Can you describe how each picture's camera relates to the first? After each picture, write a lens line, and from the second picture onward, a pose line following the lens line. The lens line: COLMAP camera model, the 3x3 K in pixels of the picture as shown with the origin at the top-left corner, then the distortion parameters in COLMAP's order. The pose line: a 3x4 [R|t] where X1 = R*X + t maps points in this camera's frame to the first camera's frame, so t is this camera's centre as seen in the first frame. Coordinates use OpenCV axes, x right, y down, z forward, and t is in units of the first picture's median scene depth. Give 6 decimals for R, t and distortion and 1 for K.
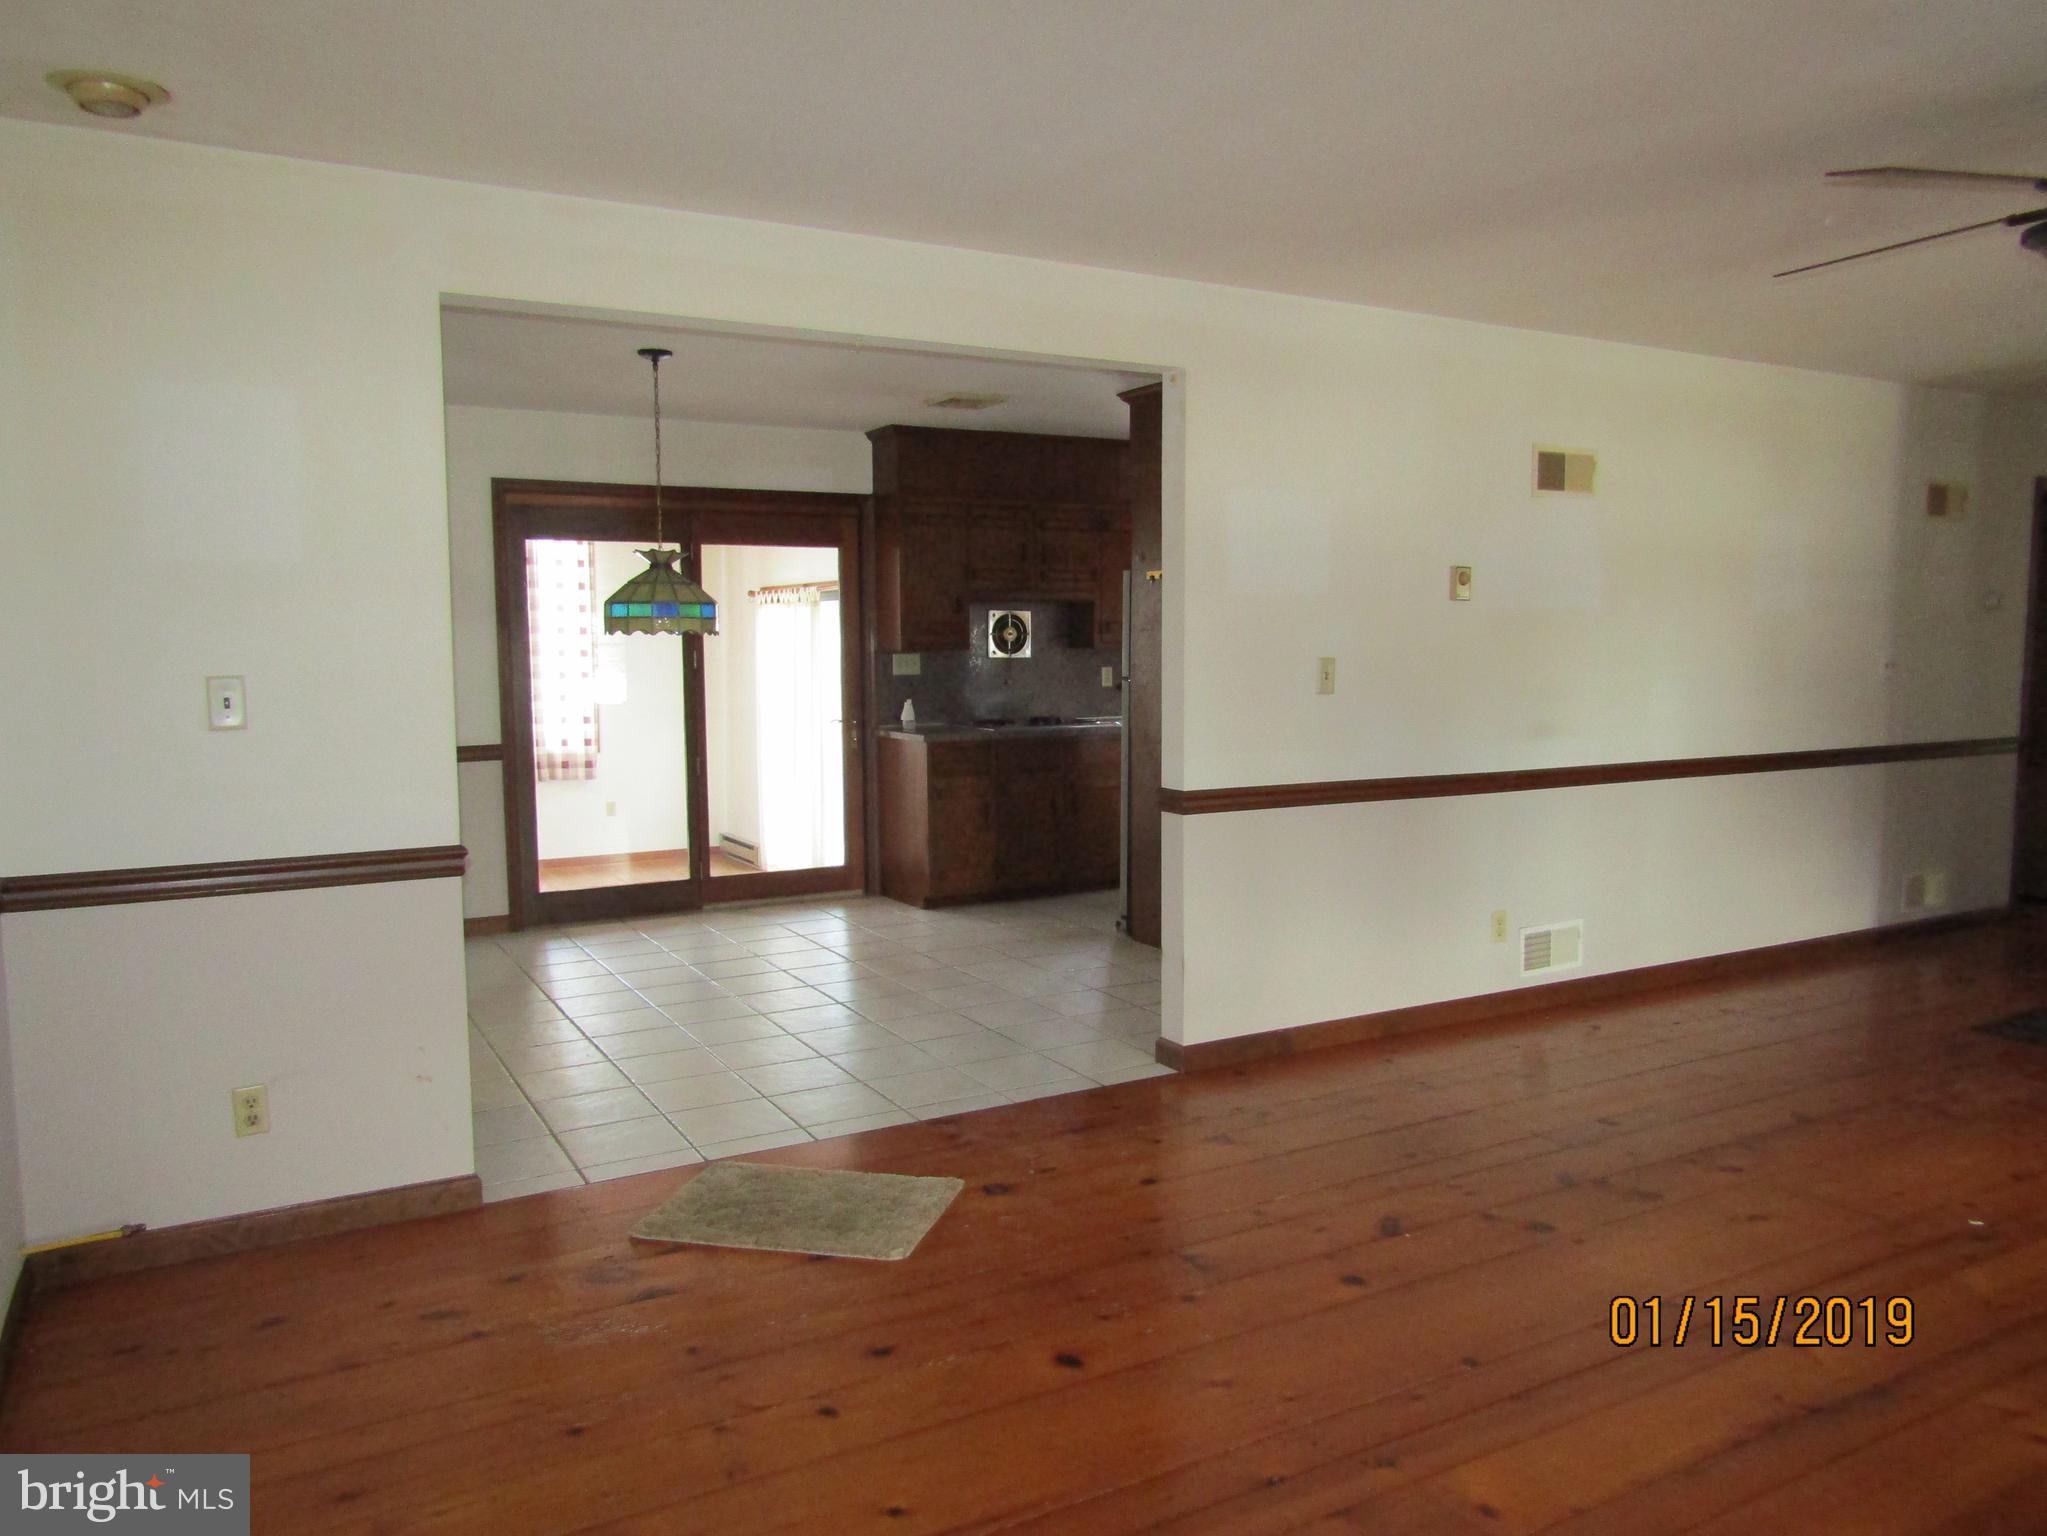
lens RADIAL K [[1449.3, 0, 1023.5], [0, 1449.3, 755.5], [0, 0, 1]] dist [-0.006842, 0.009675]
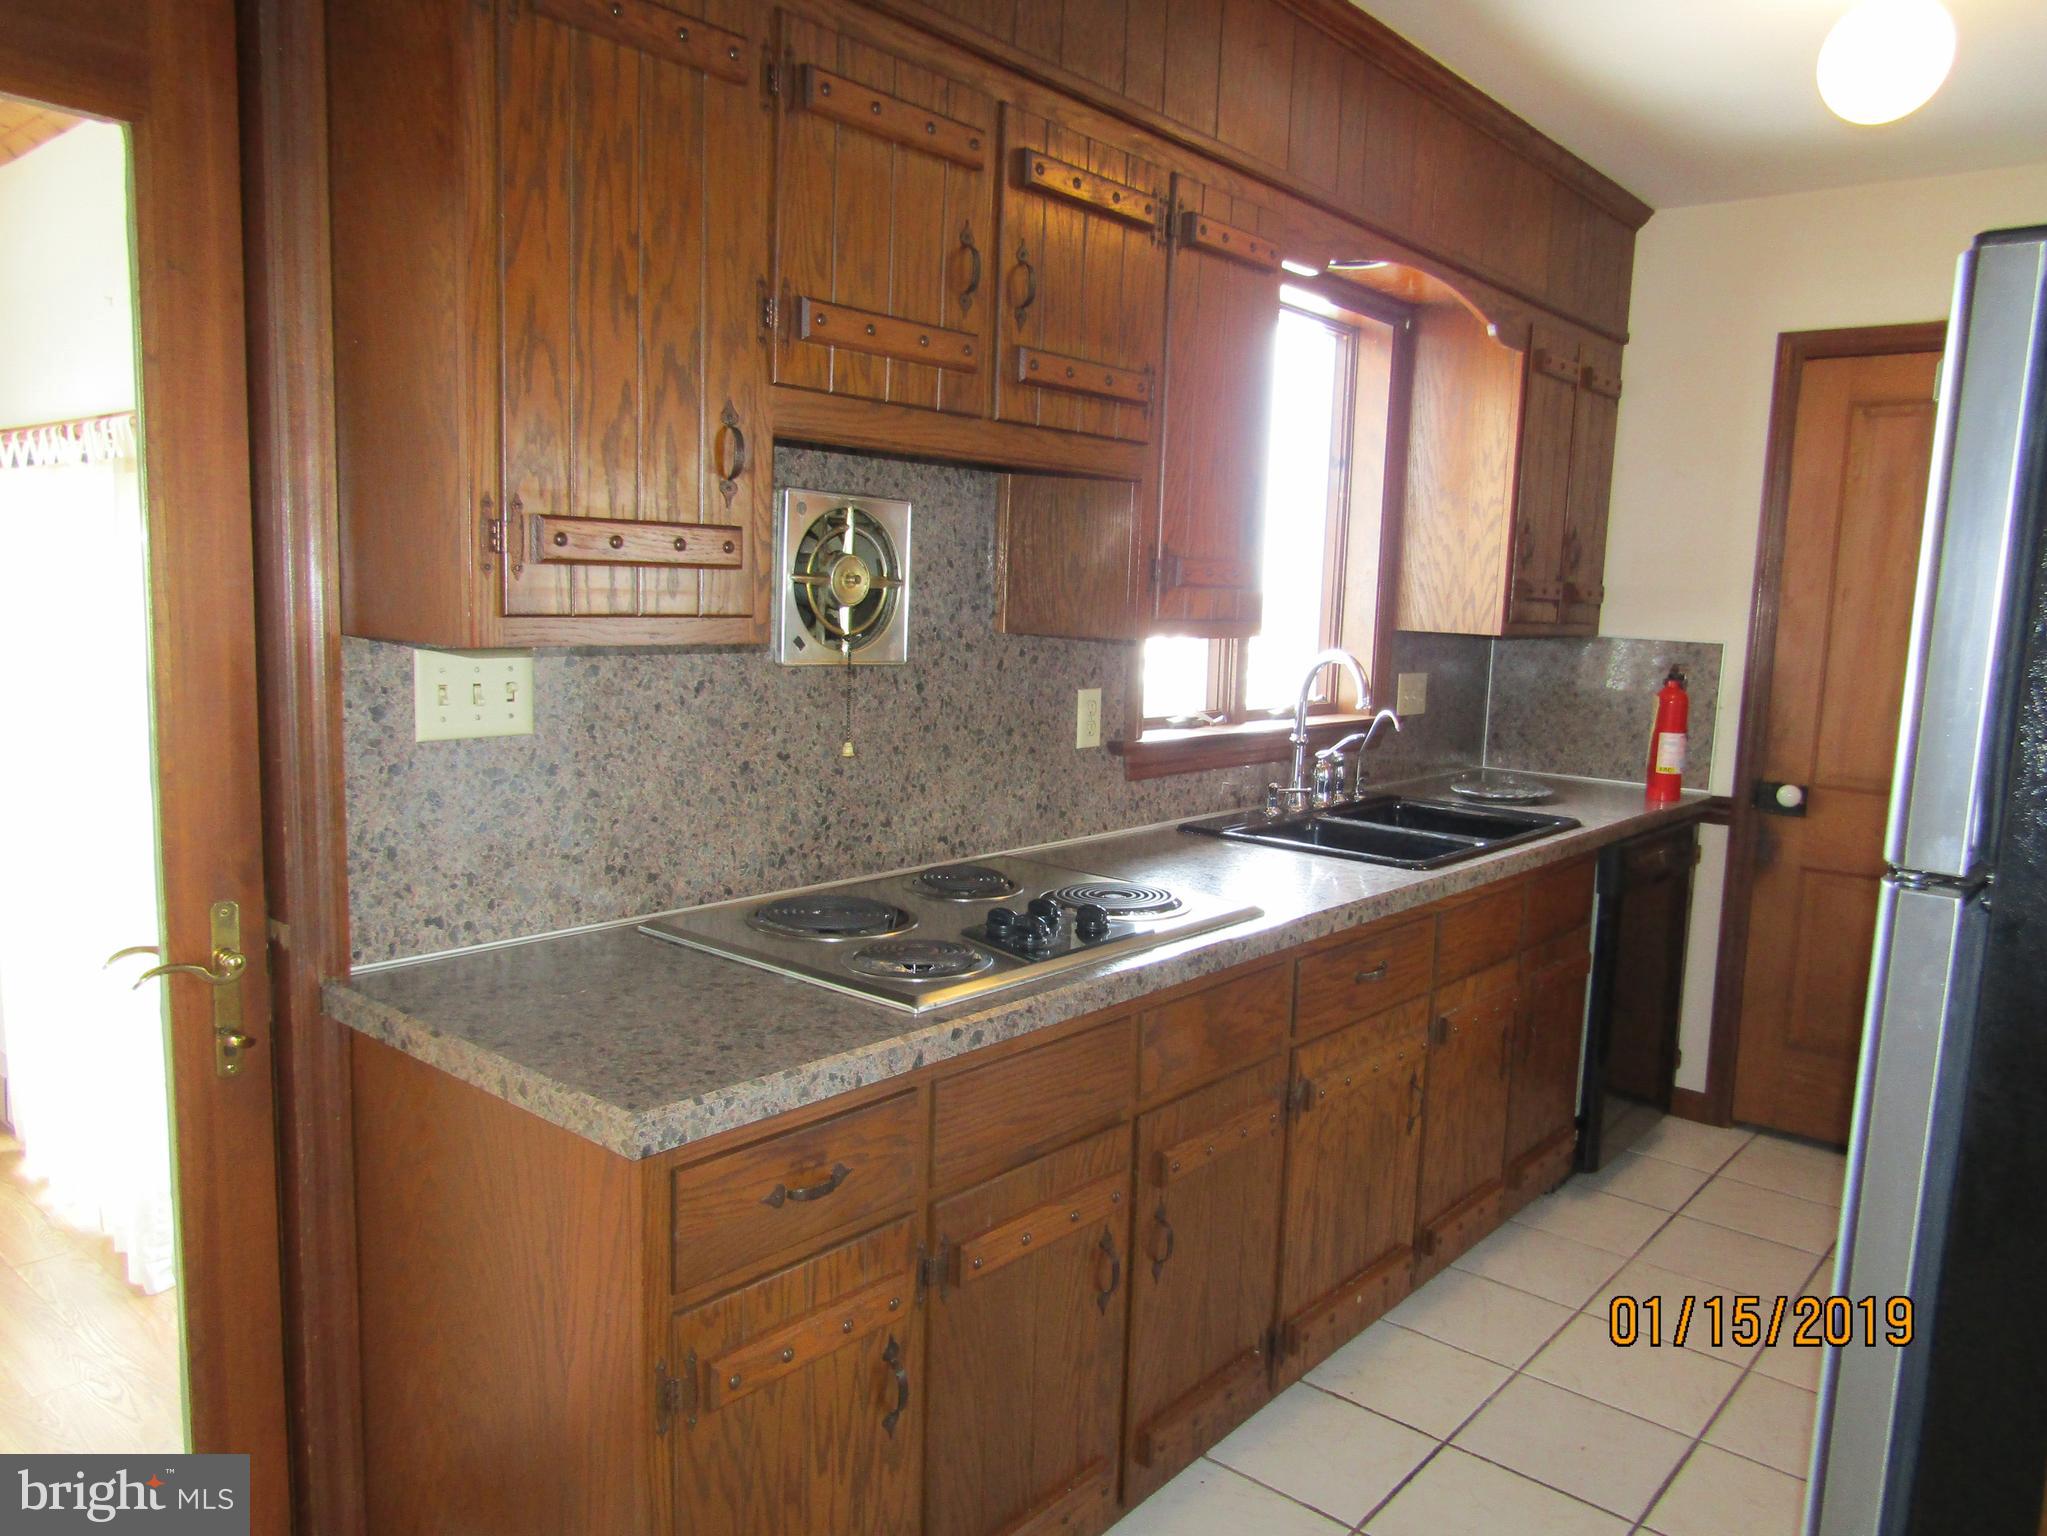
lens RADIAL K [[1449.3, 0, 1021.5], [0, 1449.3, 765.9], [0, 0, 1]] dist [-0.006842, 0.009675]
pose [[0.939191, -0.004273, 0.343367, -0.057157], [-0.010318, 0.999120, 0.040654, -0.044874], [-0.343239, -0.041725, 0.938321, 0.544955]]
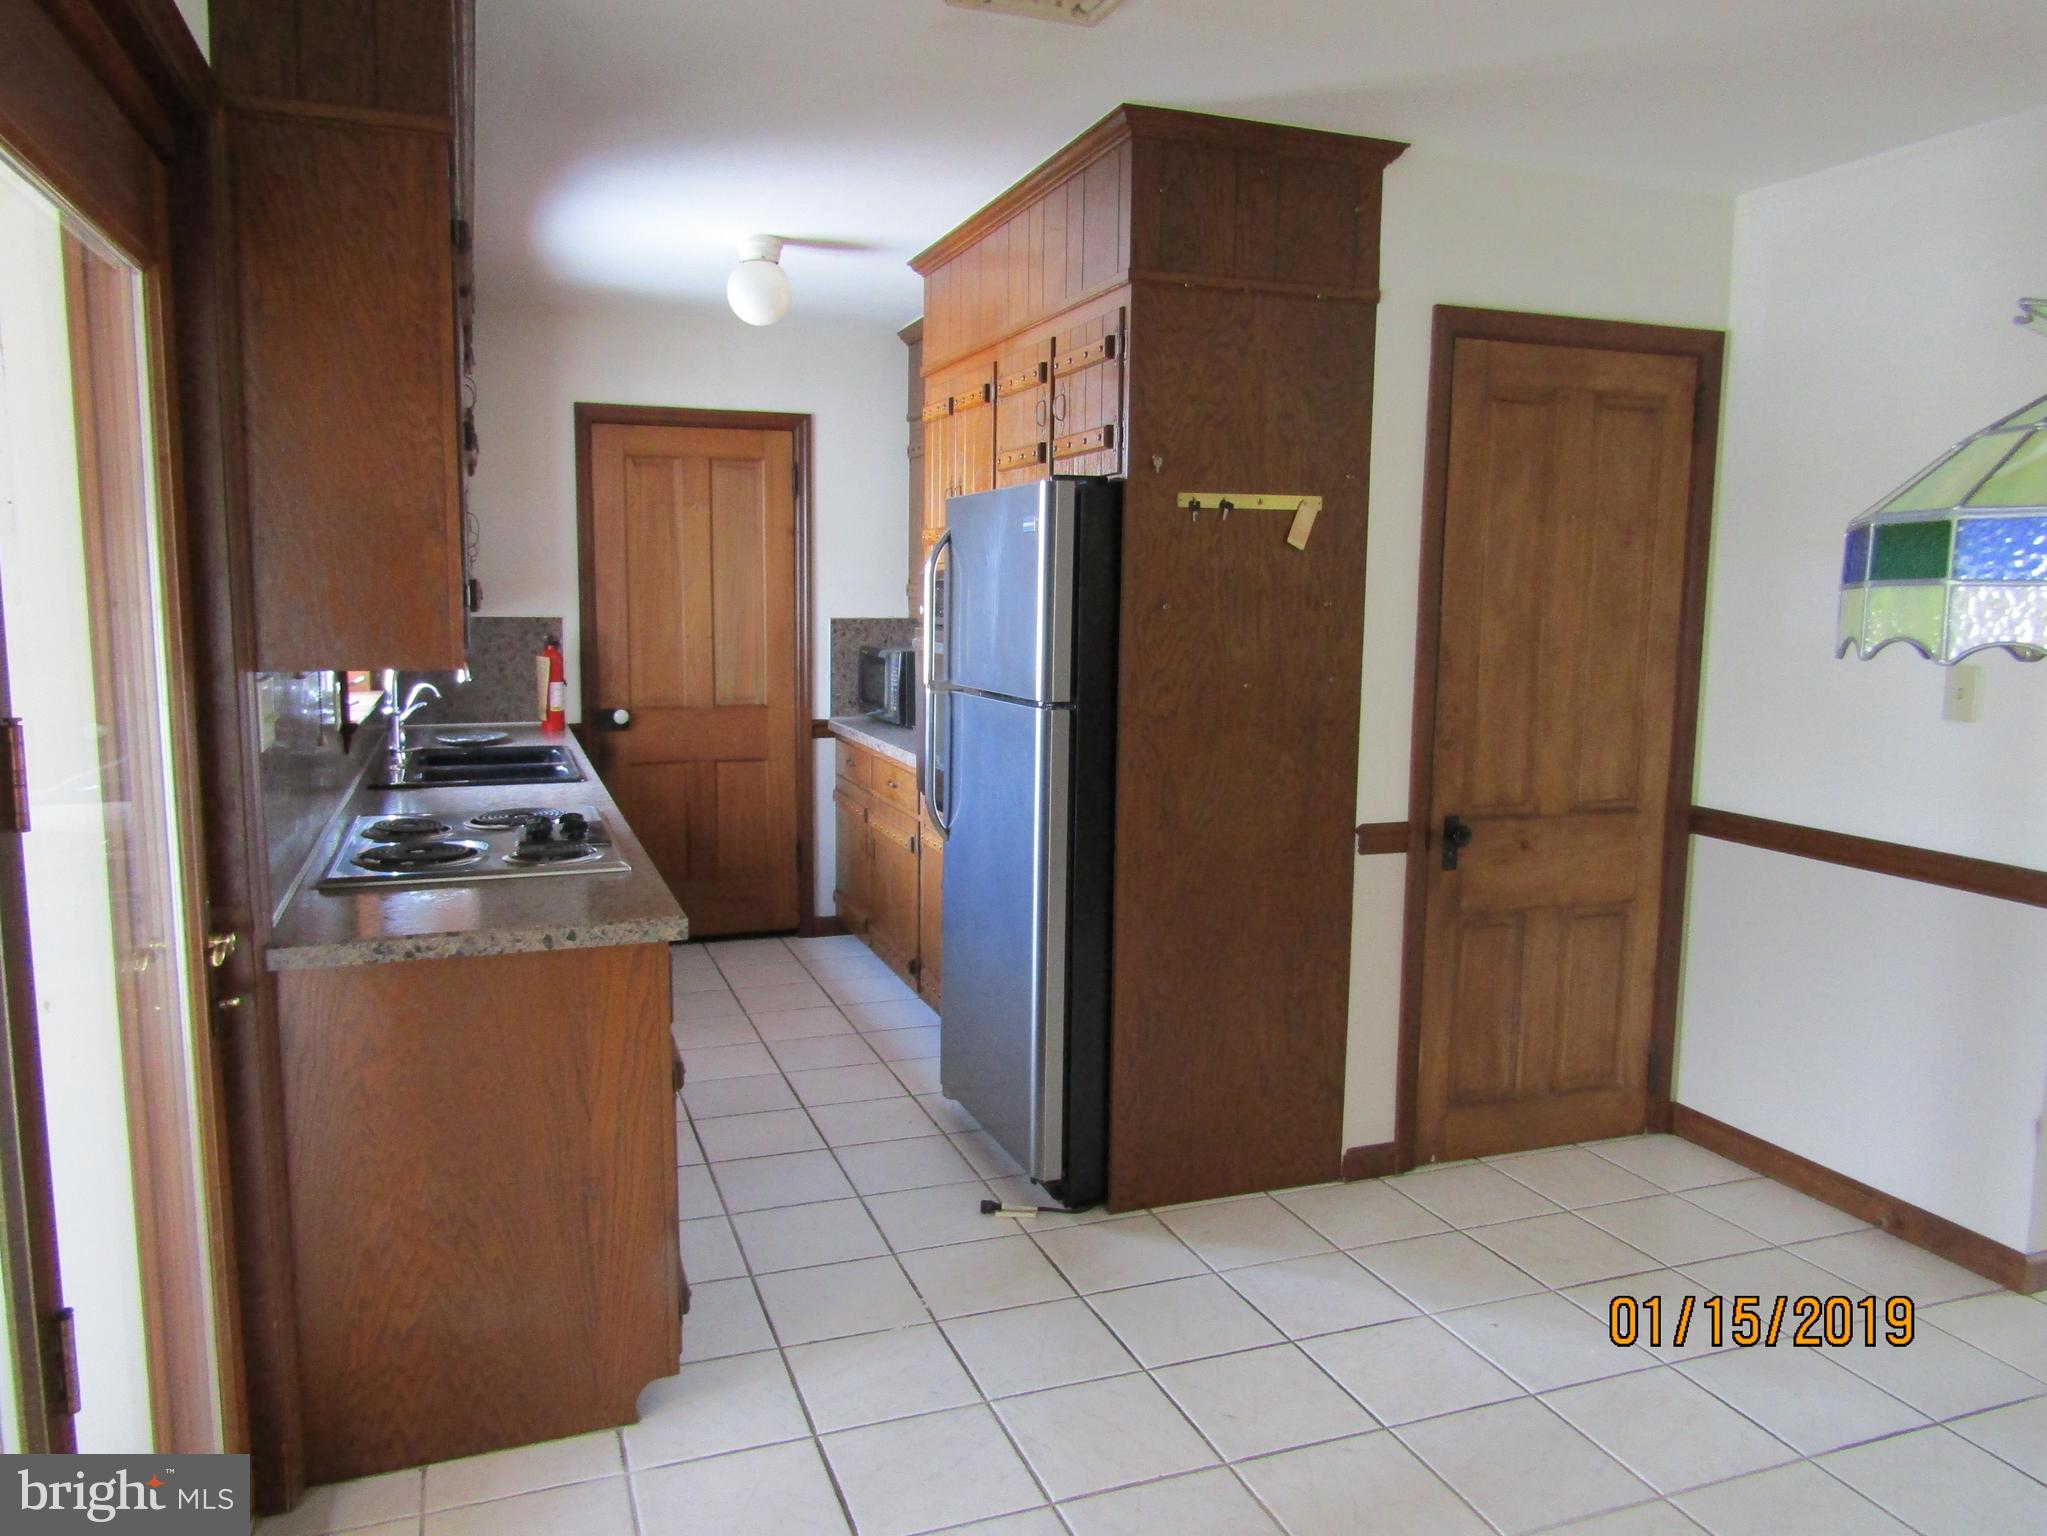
lens RADIAL K [[1449.3, 0, 1023.4], [0, 1449.3, 771.0], [0, 0, 1]] dist [-0.006842, 0.009675]
pose [[0.165561, -0.122946, 0.978506, -0.313703], [0.078633, 0.990685, 0.111172, -0.055191], [-0.983060, 0.058537, 0.173687, 0.588486]]
